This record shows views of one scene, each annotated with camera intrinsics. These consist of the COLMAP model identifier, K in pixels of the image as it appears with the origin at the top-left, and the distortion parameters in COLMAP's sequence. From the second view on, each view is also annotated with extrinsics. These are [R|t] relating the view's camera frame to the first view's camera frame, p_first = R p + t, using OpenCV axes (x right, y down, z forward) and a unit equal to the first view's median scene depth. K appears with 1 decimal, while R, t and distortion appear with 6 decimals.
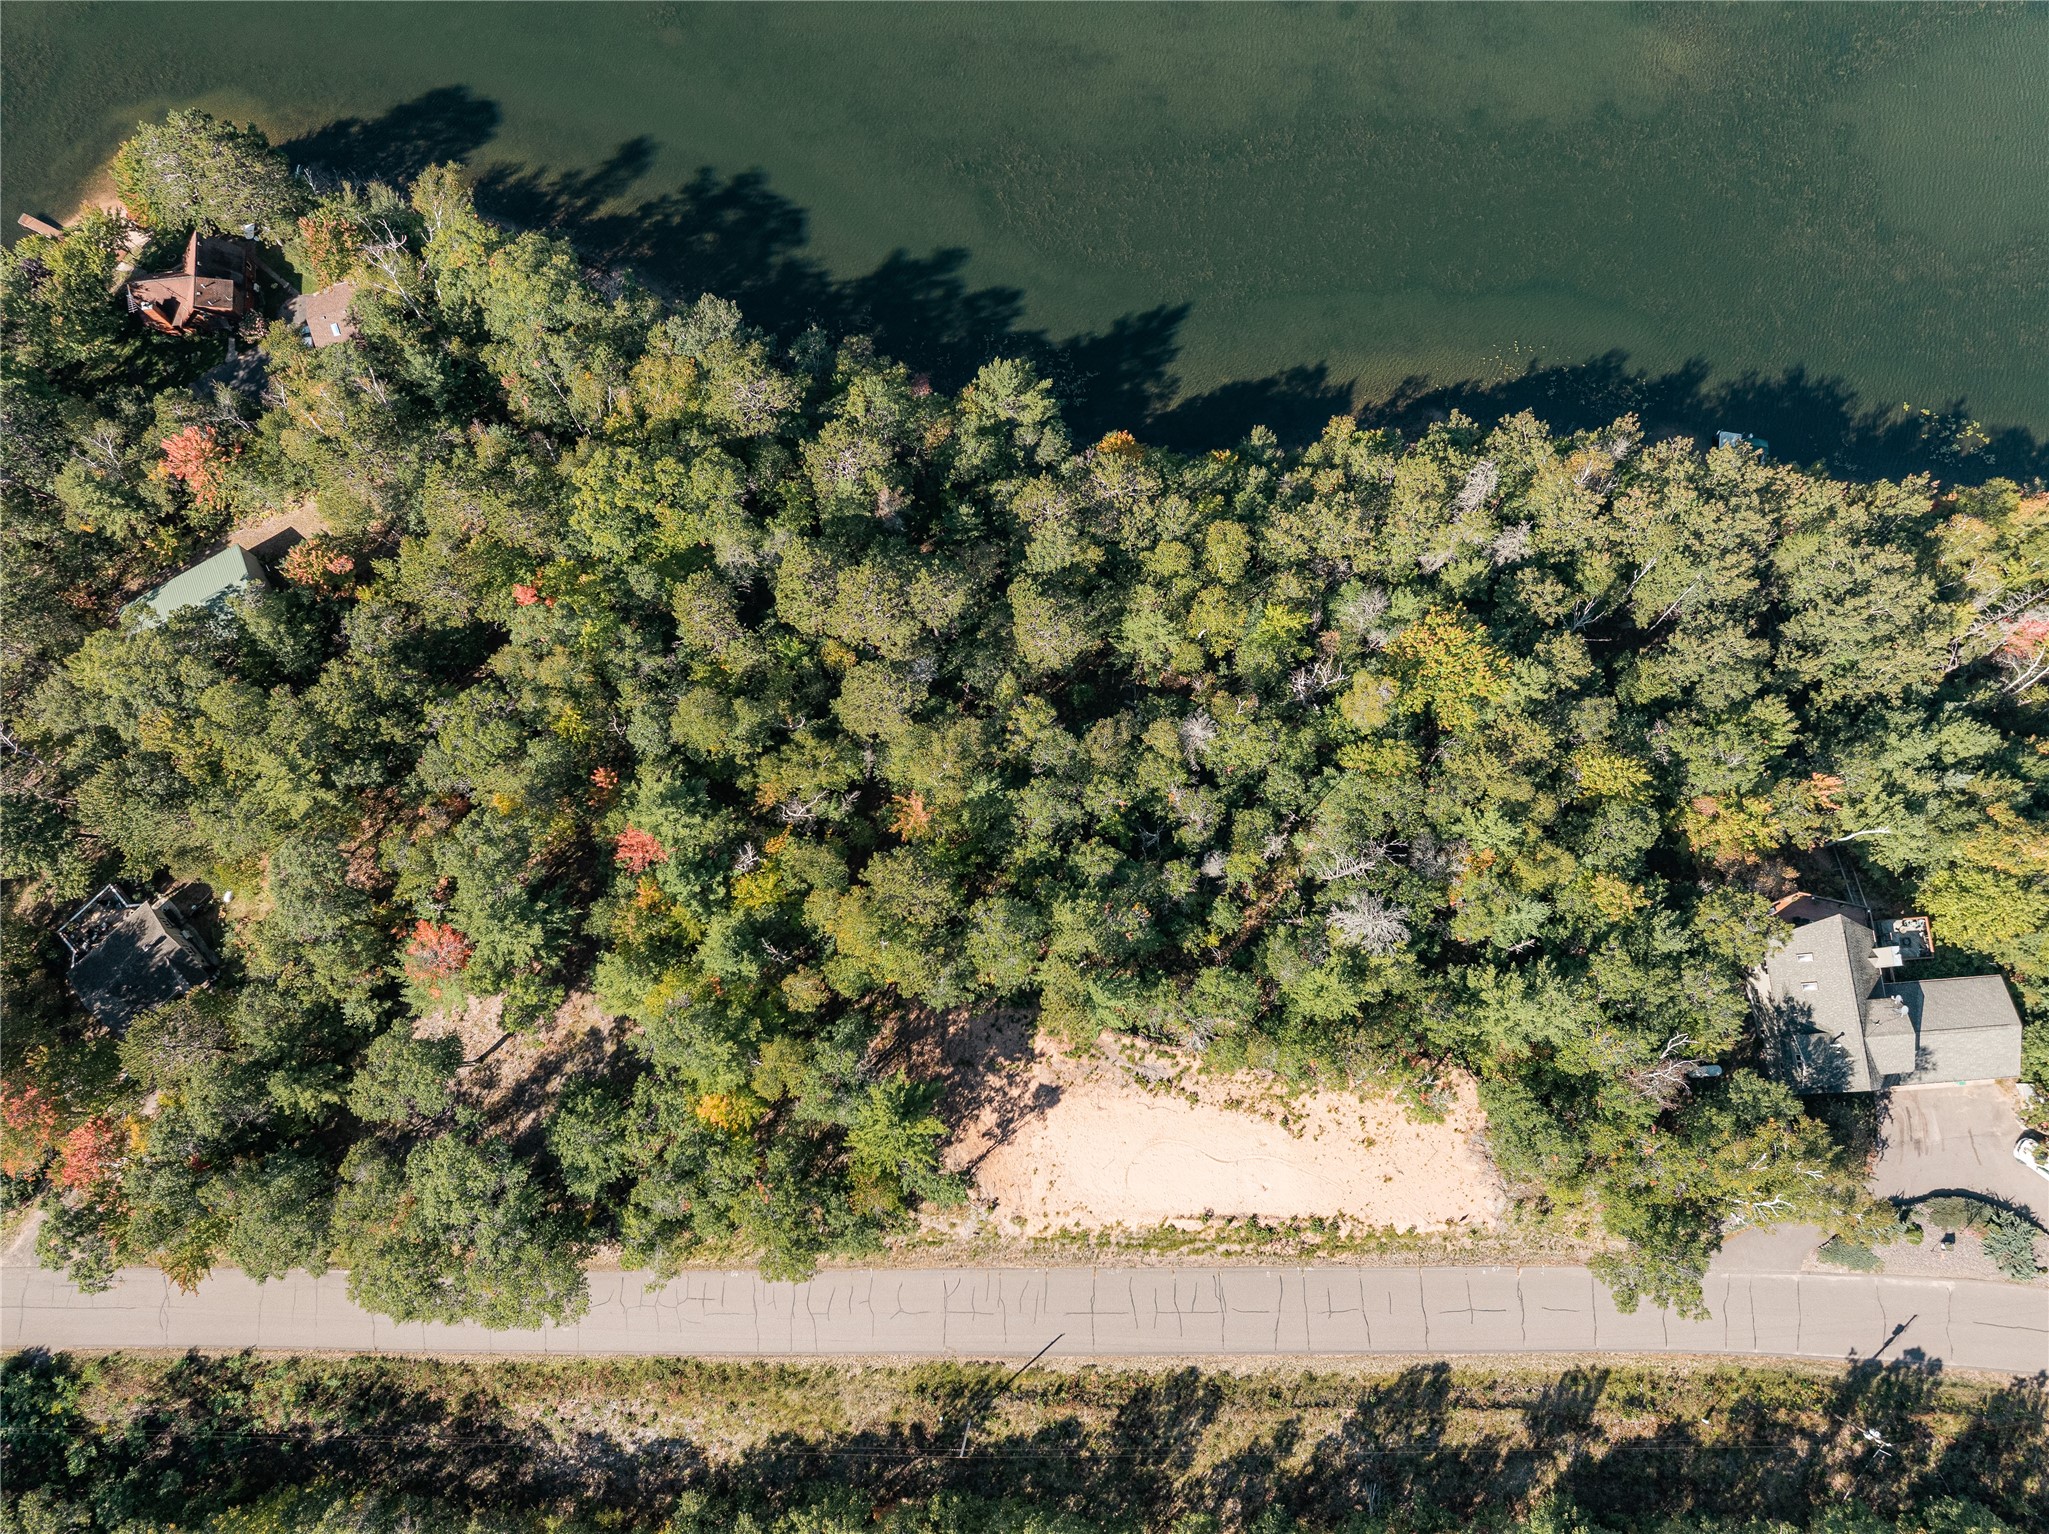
lens RADIAL K [[1449.7, 0, 1024.5], [0, 1449.7, 767.0], [0, 0, 1]] dist [-0.043827, 0.005547]
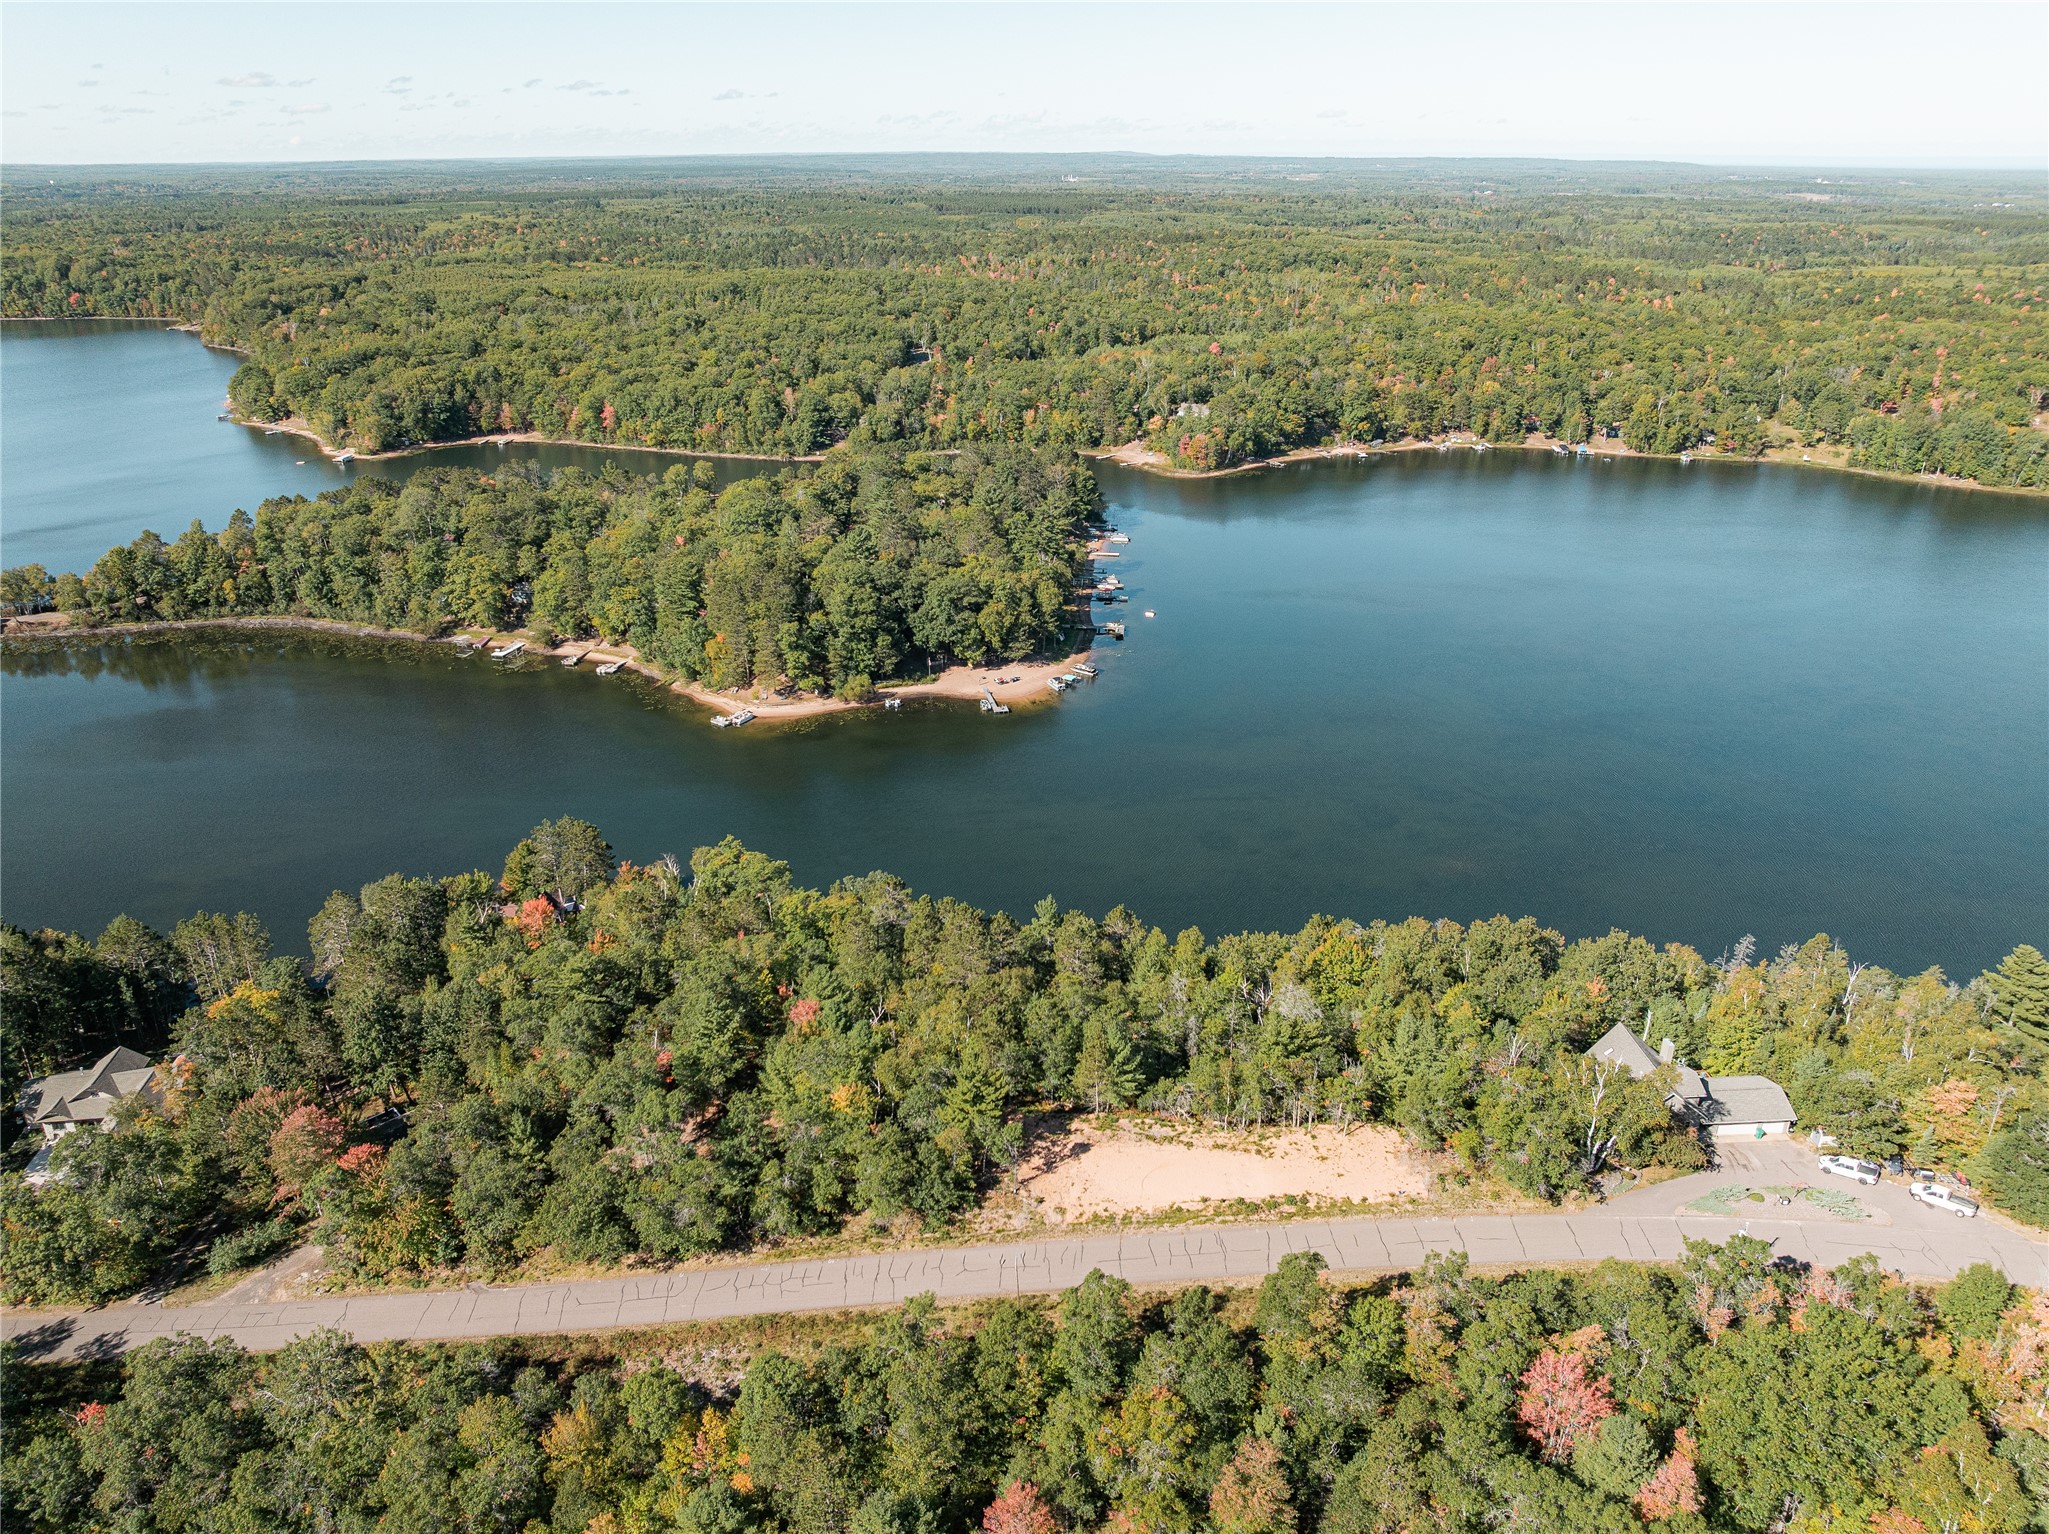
lens RADIAL K [[1449.7, 0, 1024.5], [0, 1449.7, 767.0], [0, 0, 1]] dist [-0.043827, 0.005547]
pose [[0.999855, 0.006157, -0.015875, -0.017831], [-0.016528, 0.575043, -0.817956, 1.140510], [0.004092, 0.818100, 0.575061, -0.064553]]
